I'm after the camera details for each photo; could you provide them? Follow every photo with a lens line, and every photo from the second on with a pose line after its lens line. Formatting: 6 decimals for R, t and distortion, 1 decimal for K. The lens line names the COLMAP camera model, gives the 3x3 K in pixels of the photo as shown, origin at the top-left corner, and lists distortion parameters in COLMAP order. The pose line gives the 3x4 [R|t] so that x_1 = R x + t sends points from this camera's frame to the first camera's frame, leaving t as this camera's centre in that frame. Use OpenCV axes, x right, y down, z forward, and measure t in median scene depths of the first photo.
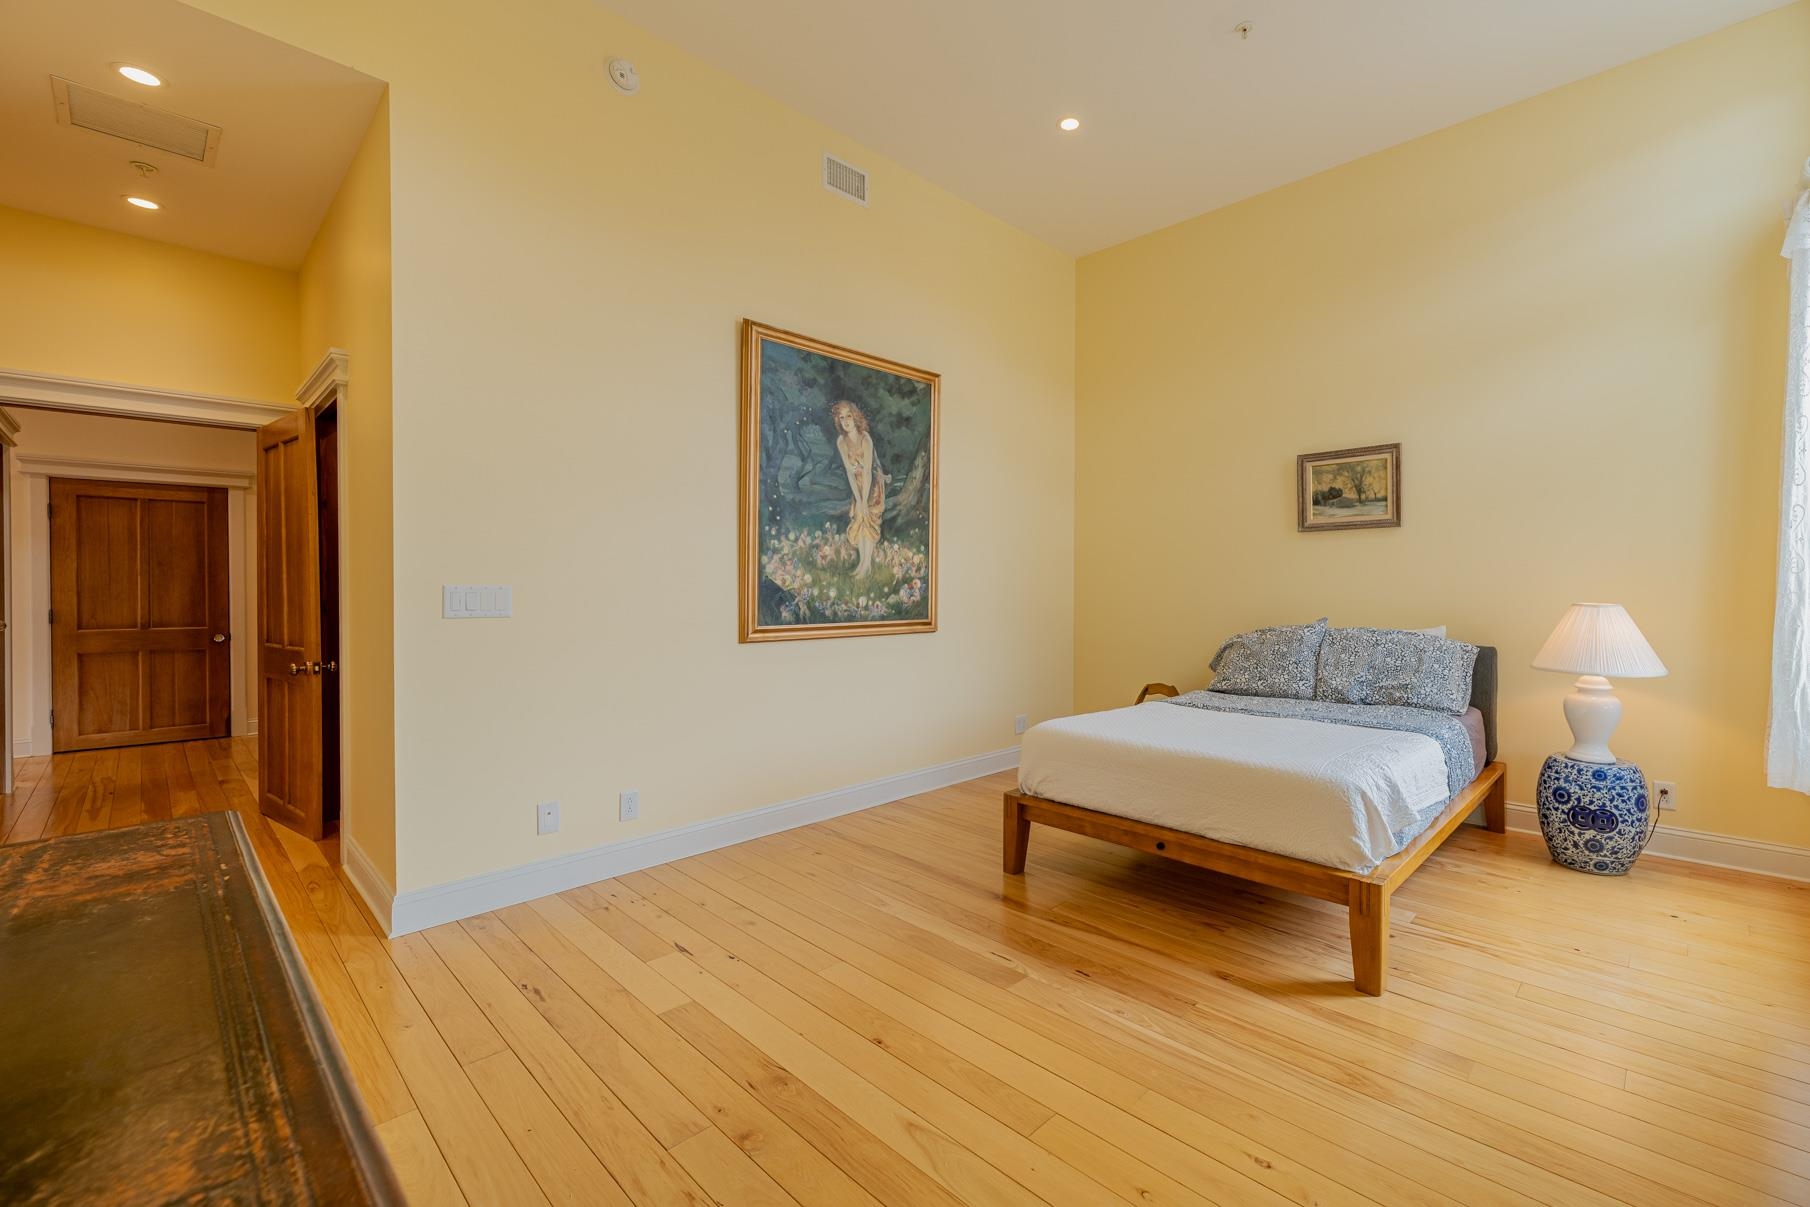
lens RADIAL K [[740.9, 0, 947.0], [0, 740.9, 586.2], [0, 0, 1]] dist [-0.002284, 0.001363]
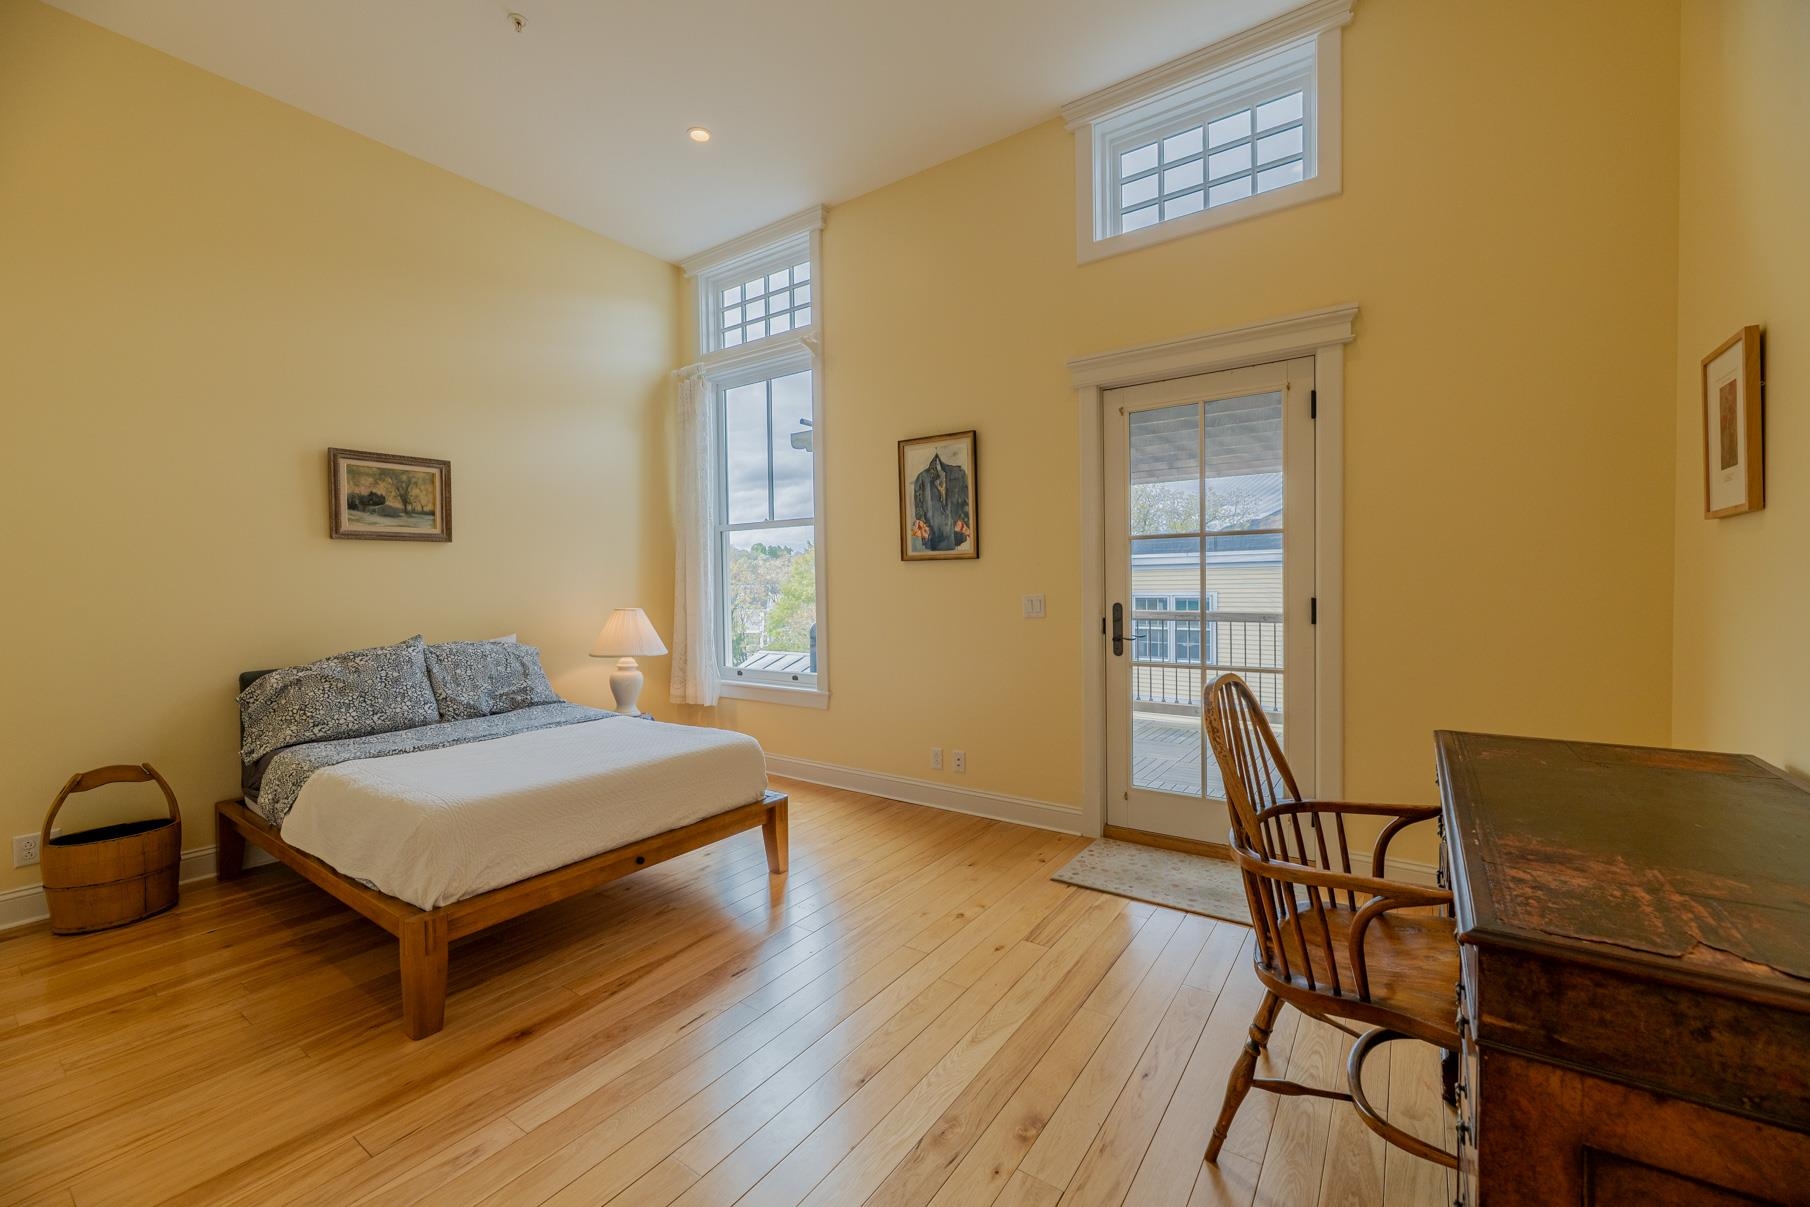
lens RADIAL K [[740.9, 0, 913.0], [0, 740.9, 595.9], [0, 0, 1]] dist [-0.002284, 0.001363]
pose [[-0.146449, -0.015656, 0.989094, -0.496769], [0.016626, 0.999695, 0.018286, -0.013508], [-0.989079, 0.019123, -0.146144, 0.508223]]
